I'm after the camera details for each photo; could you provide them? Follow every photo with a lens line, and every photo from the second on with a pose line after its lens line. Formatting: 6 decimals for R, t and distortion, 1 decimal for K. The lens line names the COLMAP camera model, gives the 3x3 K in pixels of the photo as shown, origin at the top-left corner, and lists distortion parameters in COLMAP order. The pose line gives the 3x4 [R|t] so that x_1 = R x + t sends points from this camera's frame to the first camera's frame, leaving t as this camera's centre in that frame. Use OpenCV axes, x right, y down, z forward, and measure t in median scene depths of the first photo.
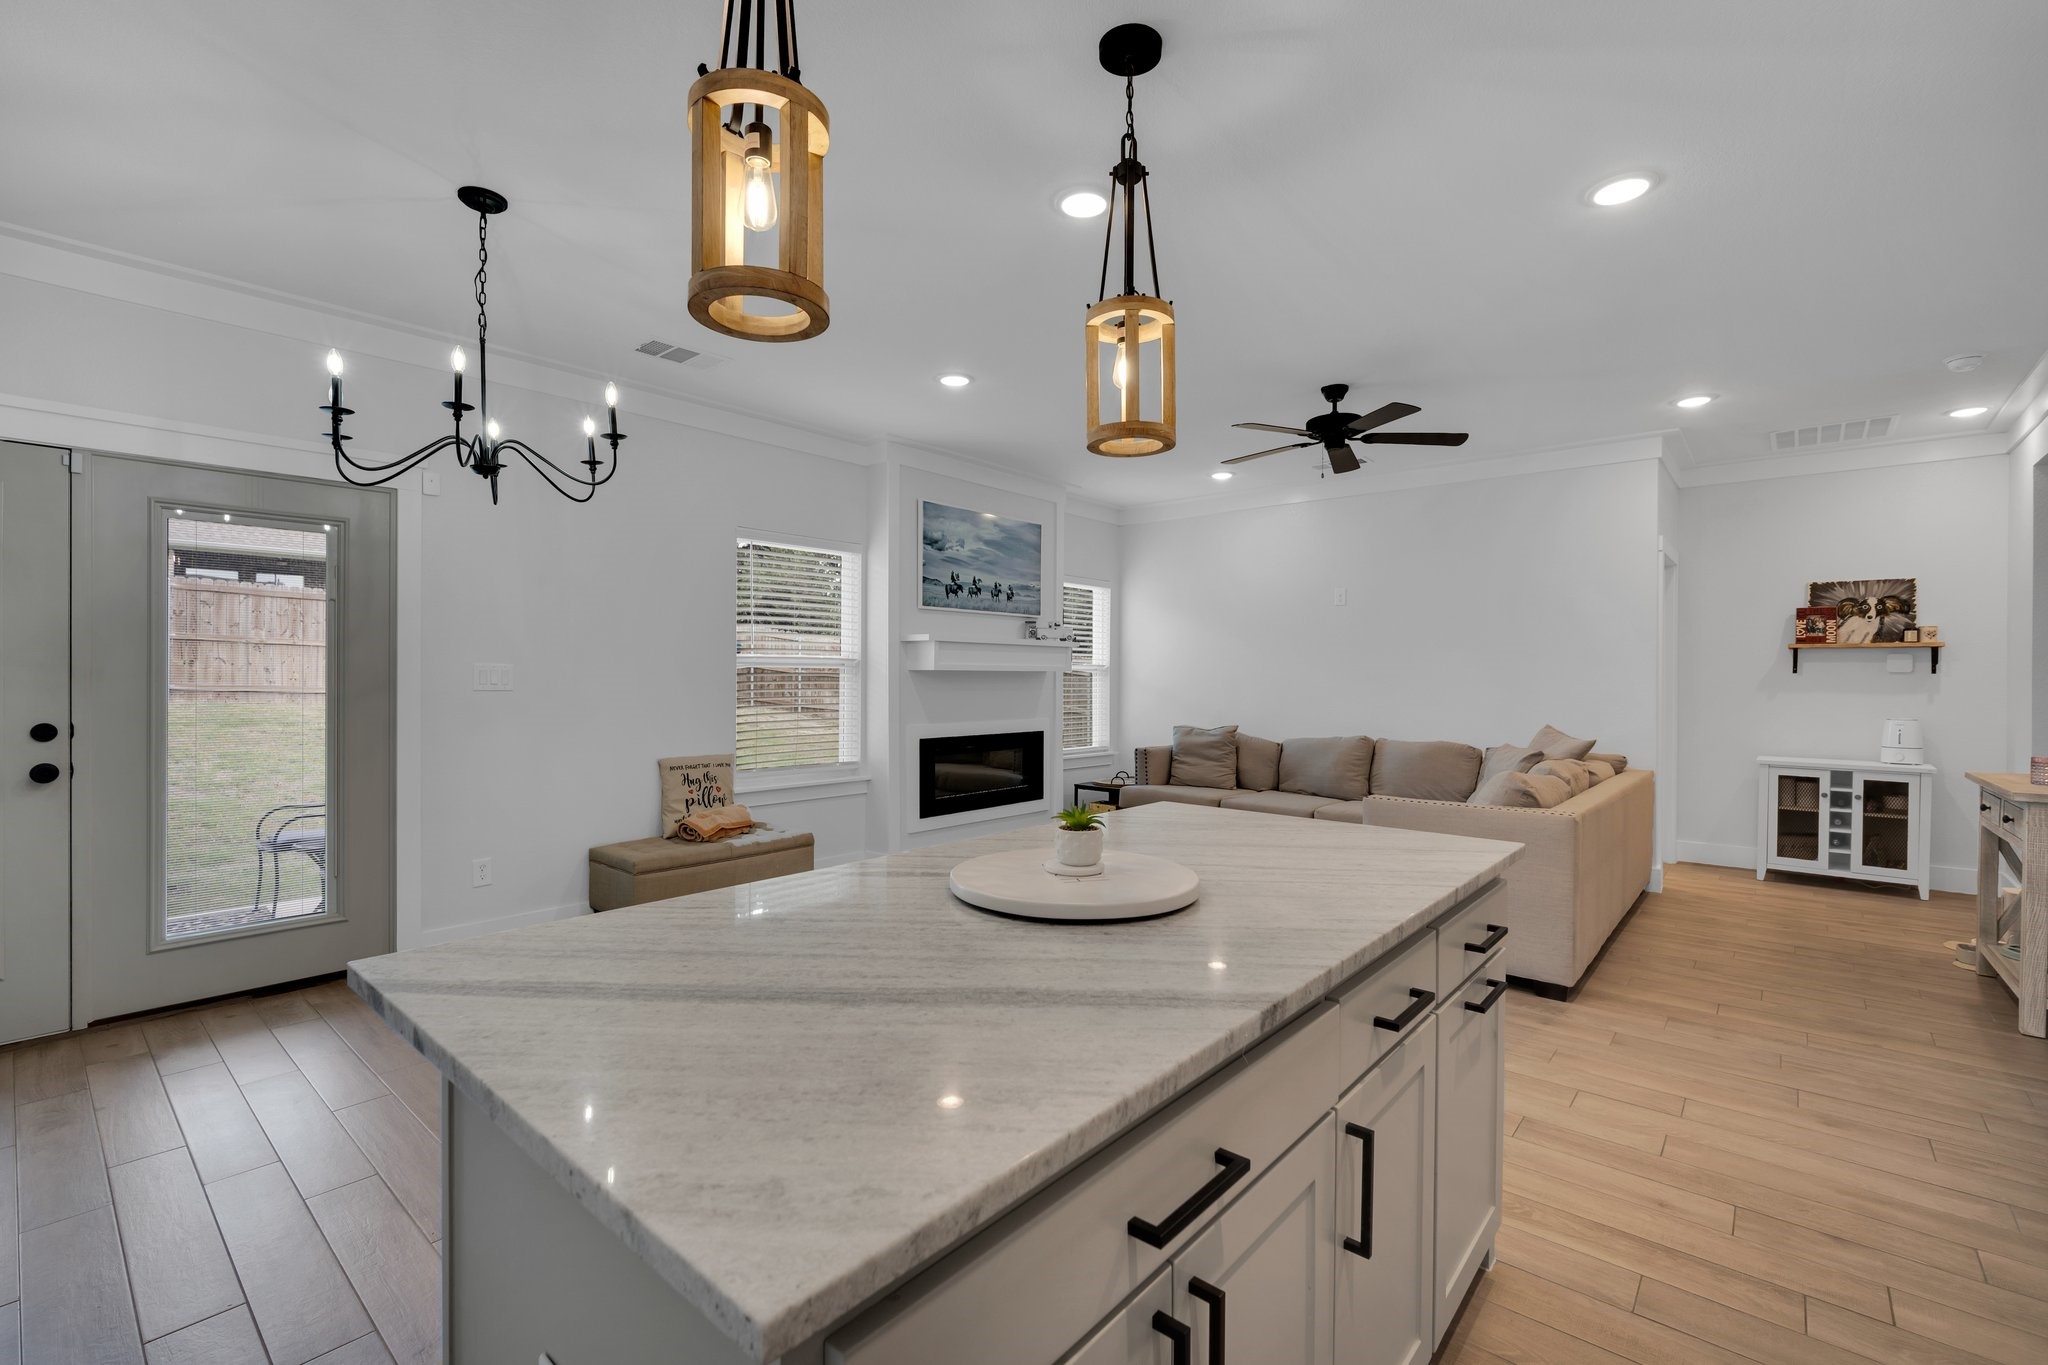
lens RADIAL K [[800.5, 0, 917.7], [0, 800.5, 676.9], [0, 0, 1]] dist [-0.000189, 0.000001]
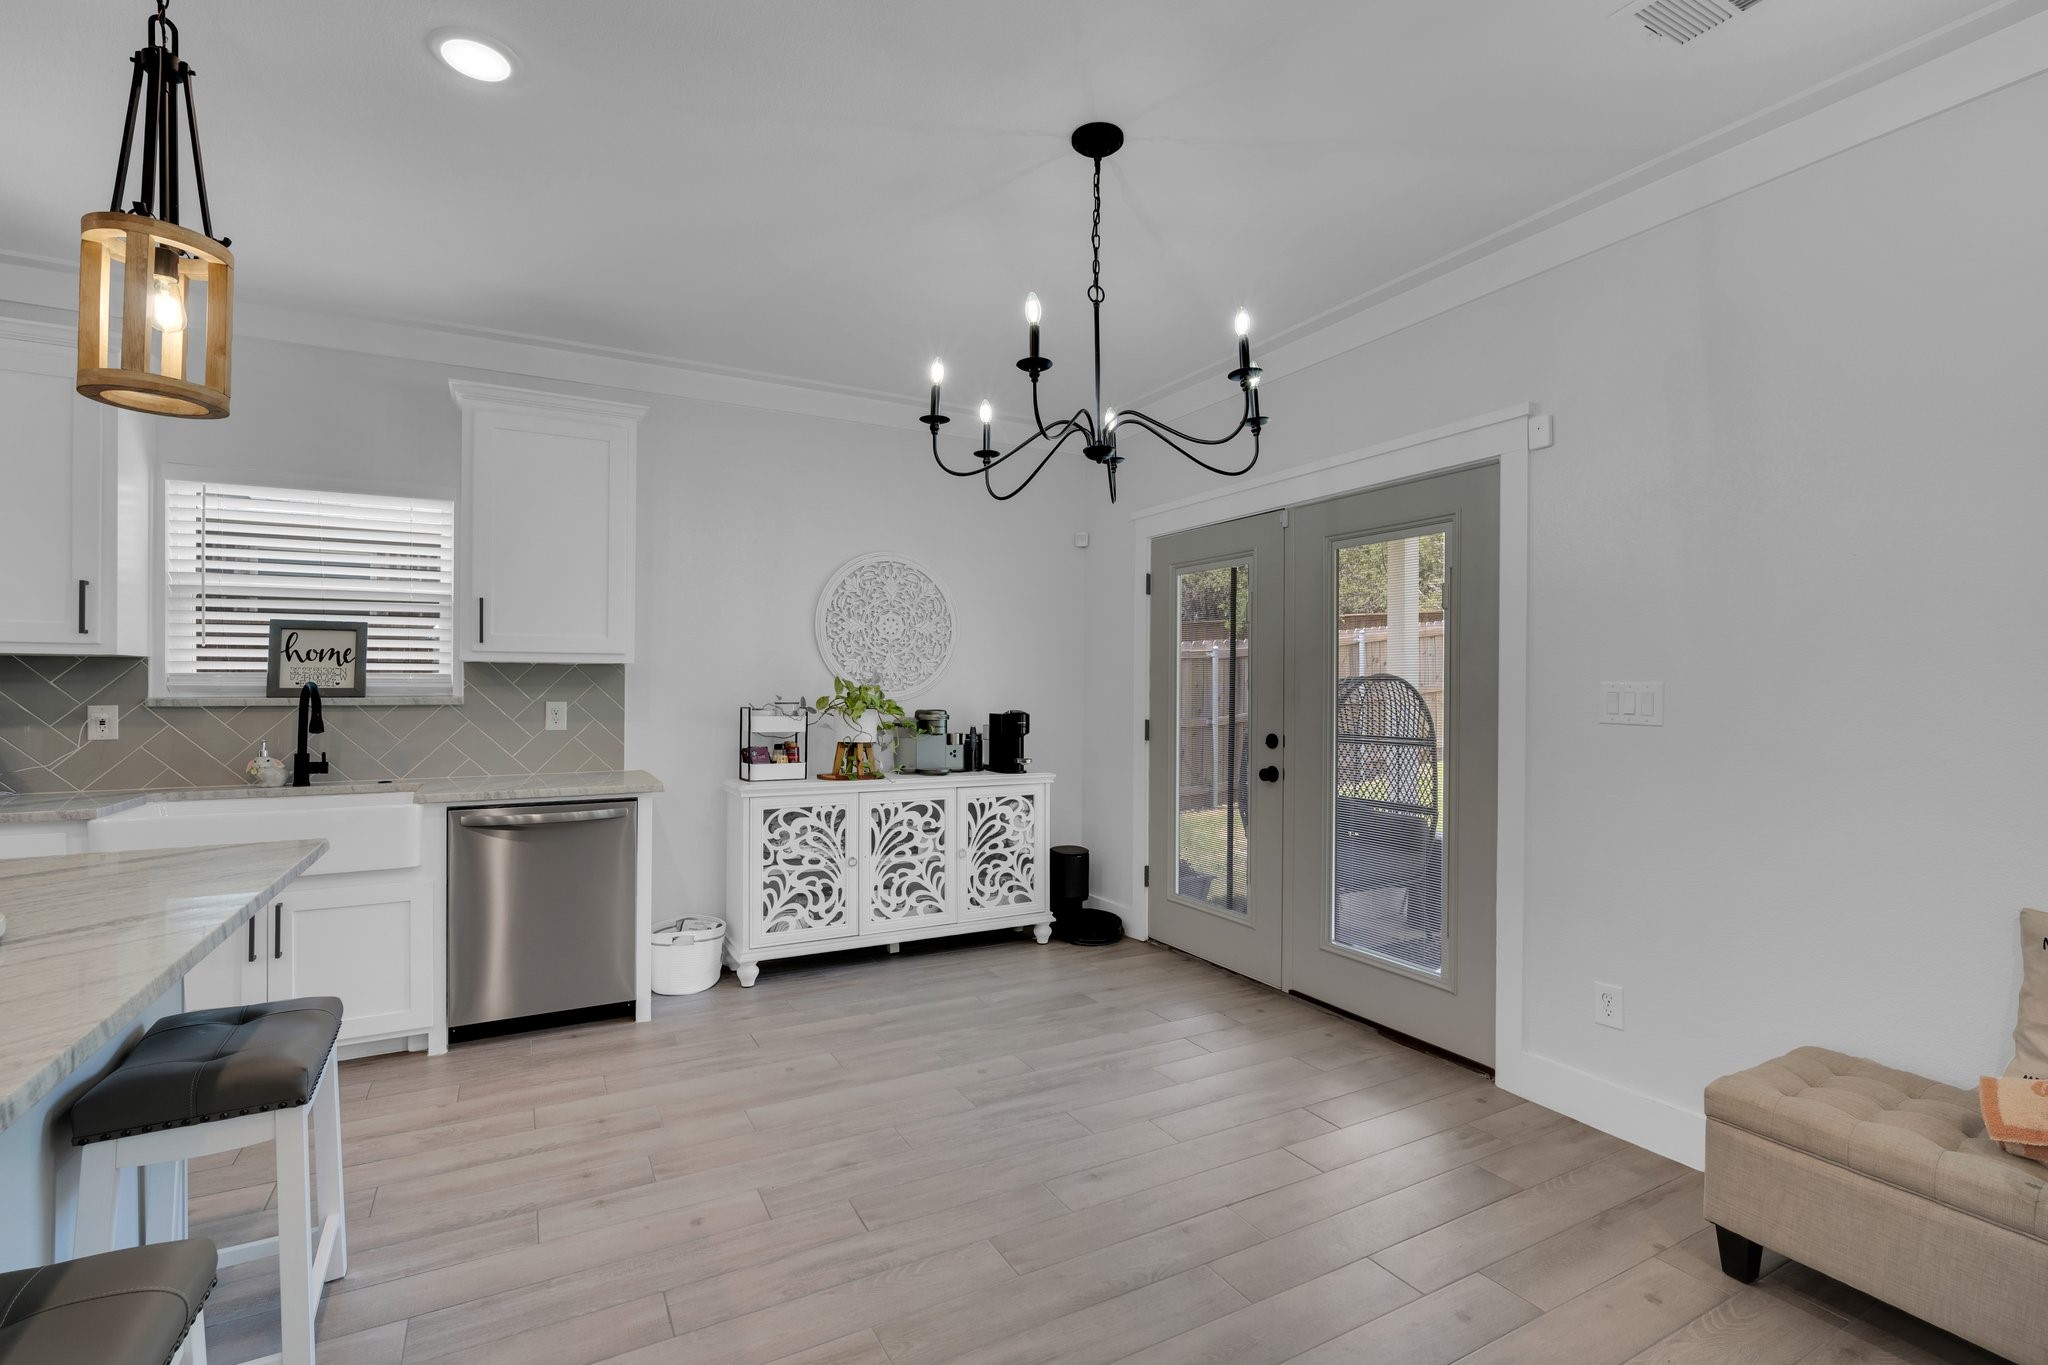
lens RADIAL K [[920.8, 0, 957.9], [0, 920.8, 685.9], [0, 0, 1]] dist [-0.003448, 0.000670]
pose [[-0.277414, -0.001842, -0.960749, 0.232315], [-0.005951, 0.999982, -0.000199, -0.007162], [0.960732, 0.005663, -0.277420, 0.526846]]
